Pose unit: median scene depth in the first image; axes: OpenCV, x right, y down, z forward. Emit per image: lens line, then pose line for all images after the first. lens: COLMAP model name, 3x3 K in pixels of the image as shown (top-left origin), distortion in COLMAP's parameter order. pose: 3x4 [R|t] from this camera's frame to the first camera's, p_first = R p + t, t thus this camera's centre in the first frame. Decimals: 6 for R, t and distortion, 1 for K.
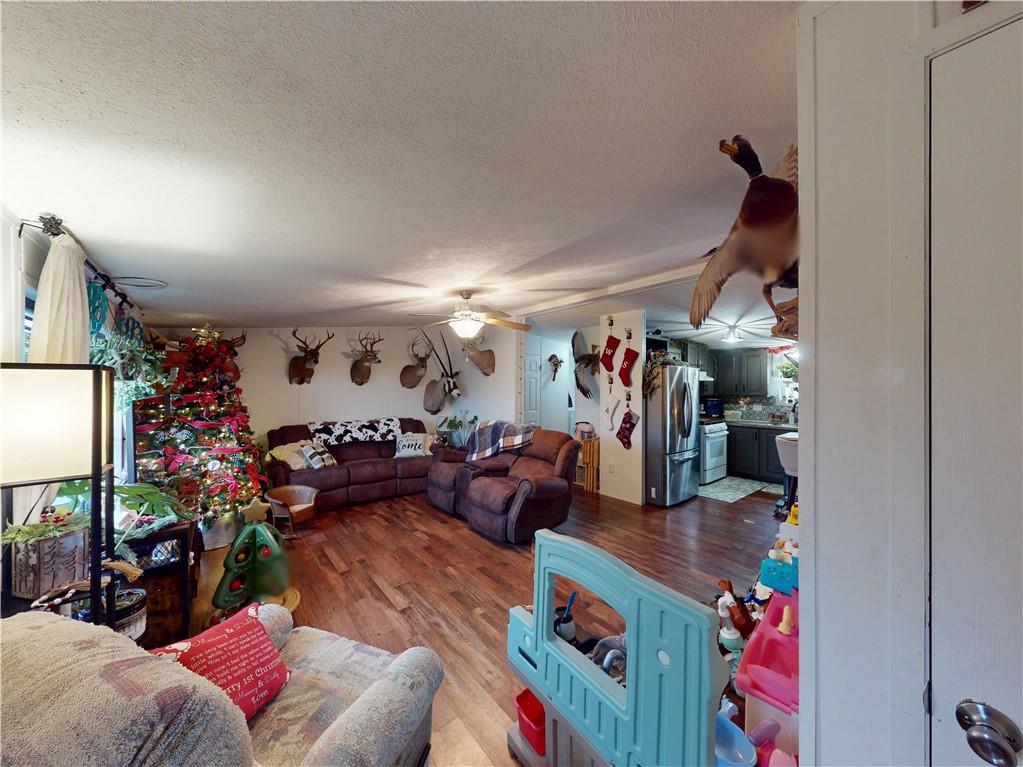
lens RADIAL K [[362.3, 0, 509.7], [0, 362.3, 384.8], [0, 0, 1]] dist [-0.001391, -0.000088]
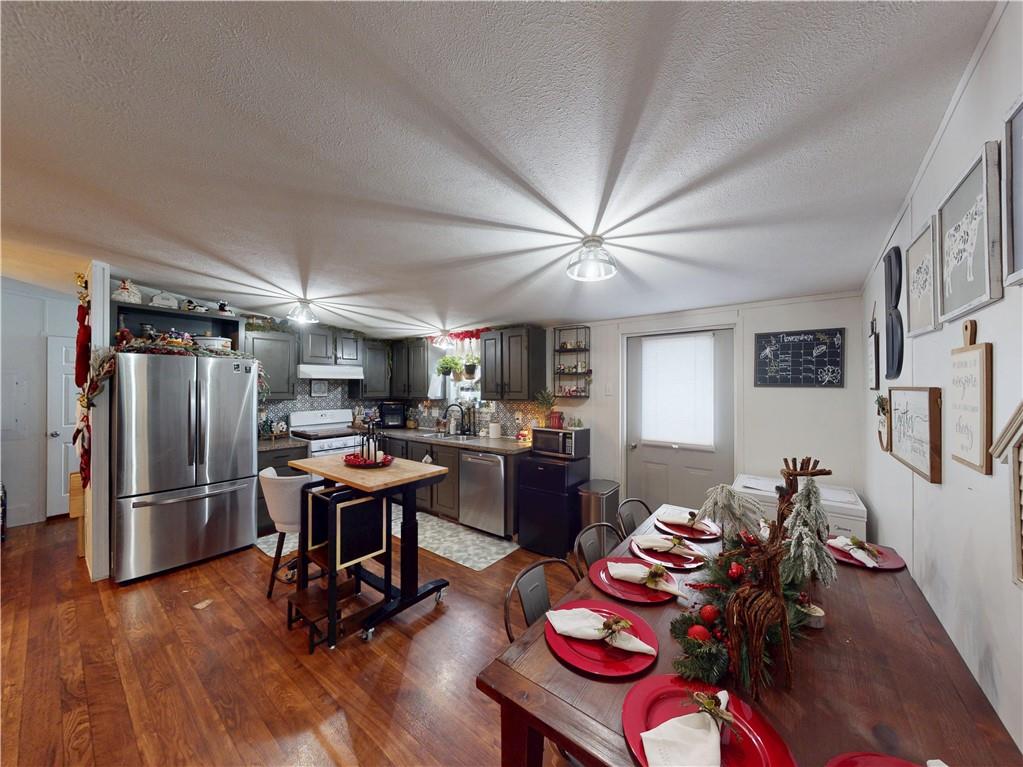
lens RADIAL K [[362.3, 0, 511.1], [0, 362.3, 384.8], [0, 0, 1]] dist [-0.001391, -0.000088]
pose [[0.976567, -0.003813, 0.215180, 0.887179], [0.004806, 0.999980, -0.004090, 0.007803], [-0.215160, 0.005029, 0.976566, 0.237297]]
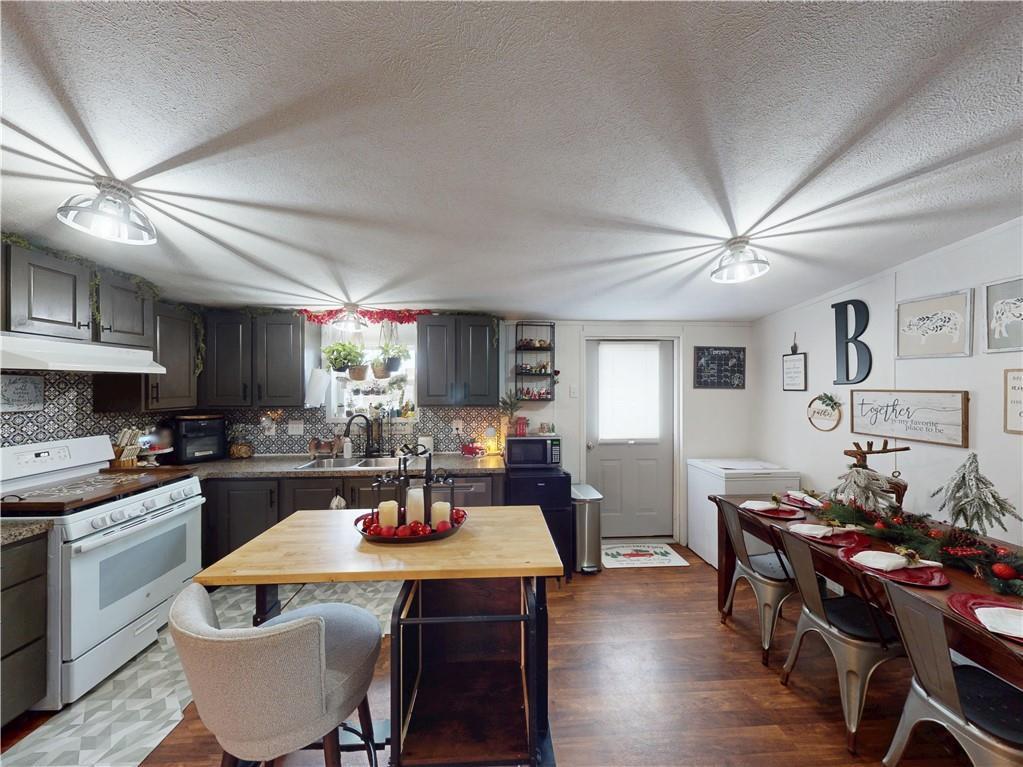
lens RADIAL K [[362.3, 0, 507.9], [0, 362.3, 387.0], [0, 0, 1]] dist [-0.001391, -0.000088]
pose [[0.587473, -0.005588, 0.809225, 0.582800], [0.002632, 0.999984, 0.004995, 0.002927], [-0.809240, -0.000805, 0.587478, 0.591618]]
